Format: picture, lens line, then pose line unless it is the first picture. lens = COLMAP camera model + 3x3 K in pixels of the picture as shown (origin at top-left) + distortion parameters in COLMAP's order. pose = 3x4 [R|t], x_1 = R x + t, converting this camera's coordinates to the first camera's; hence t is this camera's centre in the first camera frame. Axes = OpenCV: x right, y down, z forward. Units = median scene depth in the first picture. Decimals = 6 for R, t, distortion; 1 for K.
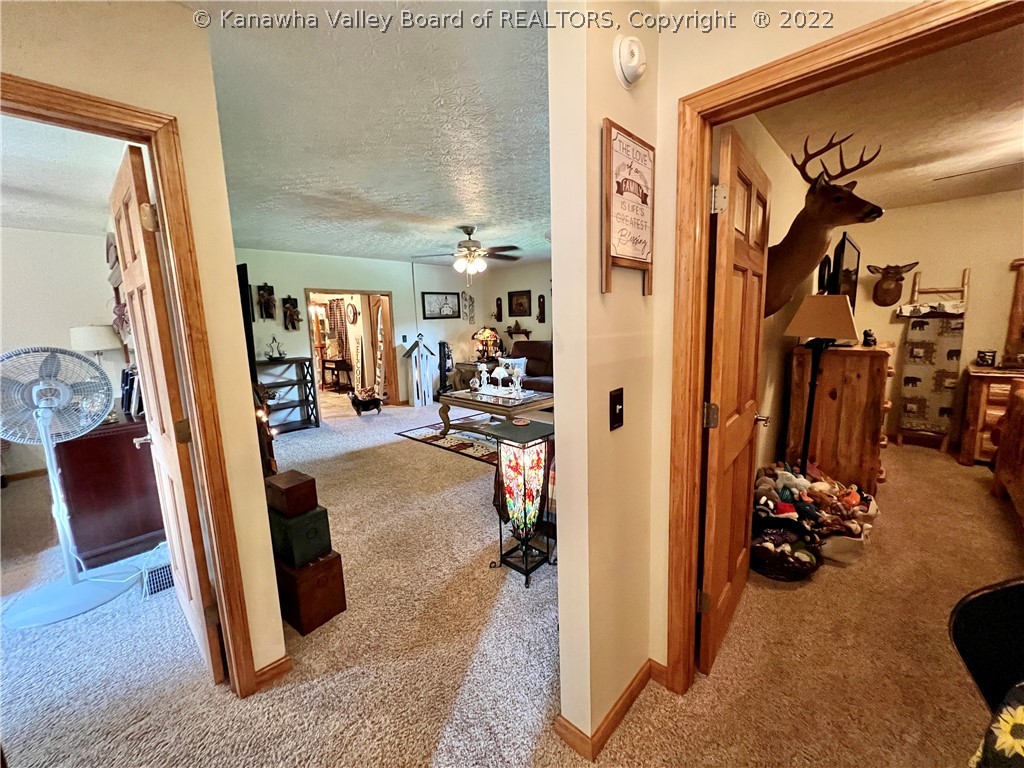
lens RADIAL K [[405.2, 0, 512.0], [0, 405.2, 384.0], [0, 0, 1]] dist [0.001983, -0.000023]
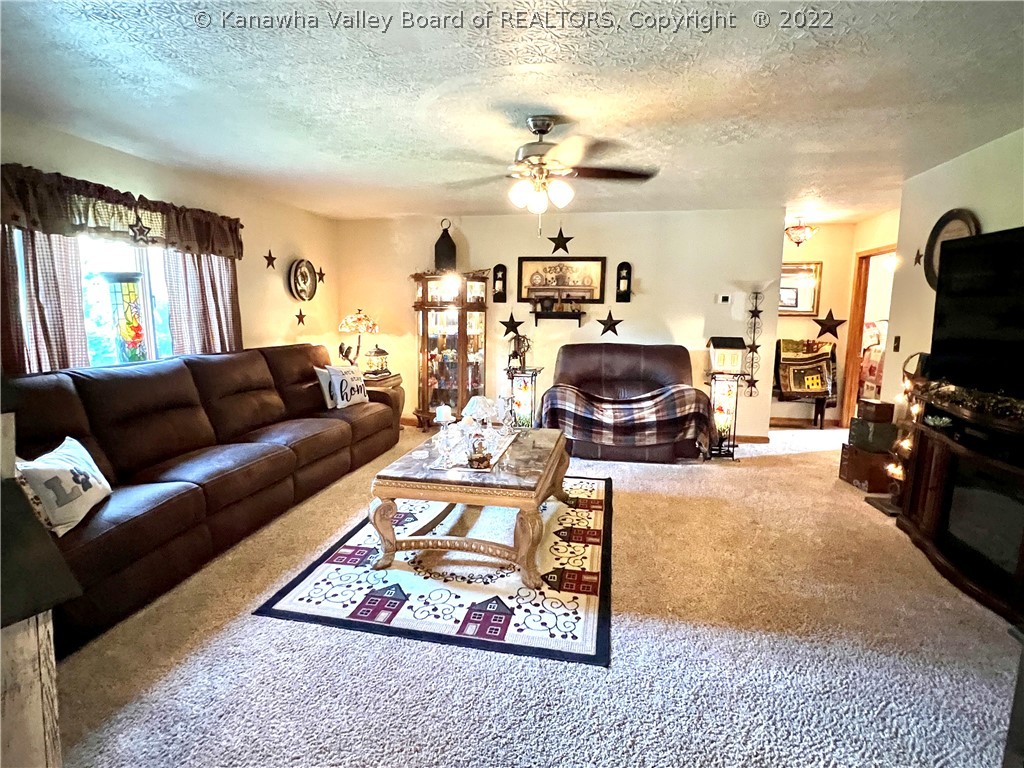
lens RADIAL K [[512.6, 0, 512.0], [0, 512.6, 384.0], [0, 0, 1]] dist [0.000787, 0.000901]
pose [[-0.540446, -0.096068, 0.835876, -0.604739], [0.134498, 0.970821, 0.198538, -0.182919], [-0.830559, 0.219723, -0.511756, 1.331902]]
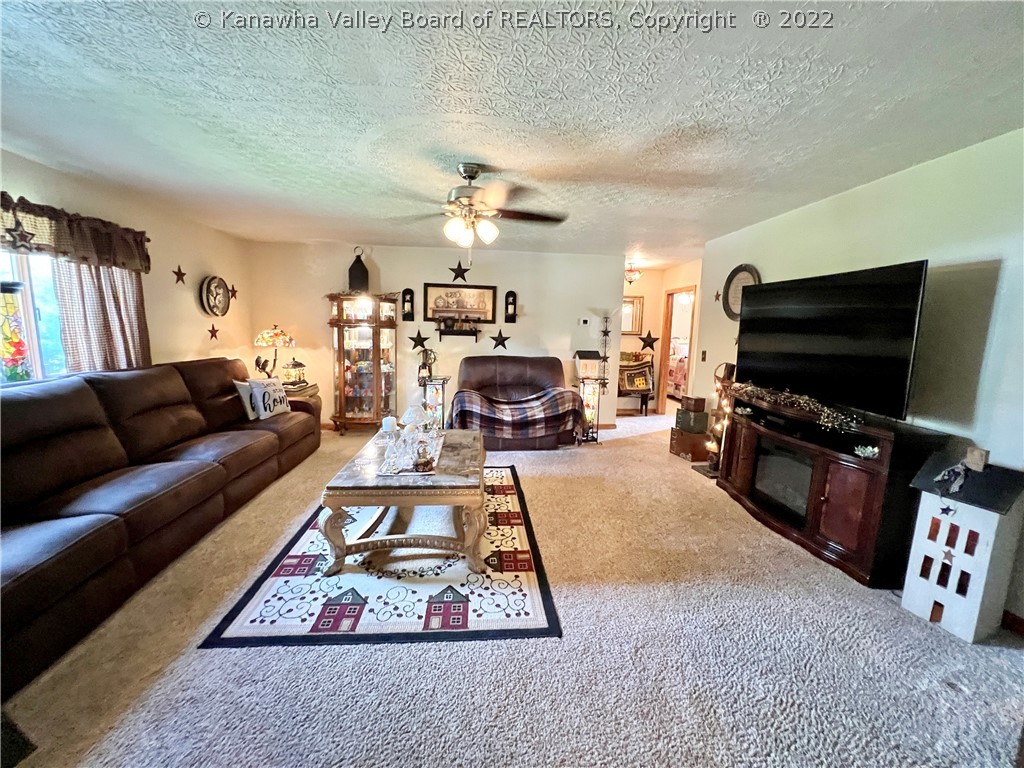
lens RADIAL K [[405.2, 0, 512.0], [0, 405.2, 384.0], [0, 0, 1]] dist [0.001983, -0.000023]
pose [[-0.750961, -0.078729, 0.655637, -0.520328], [0.098491, 0.968408, 0.229097, -0.194211], [-0.652961, 0.236617, -0.719482, 1.357678]]
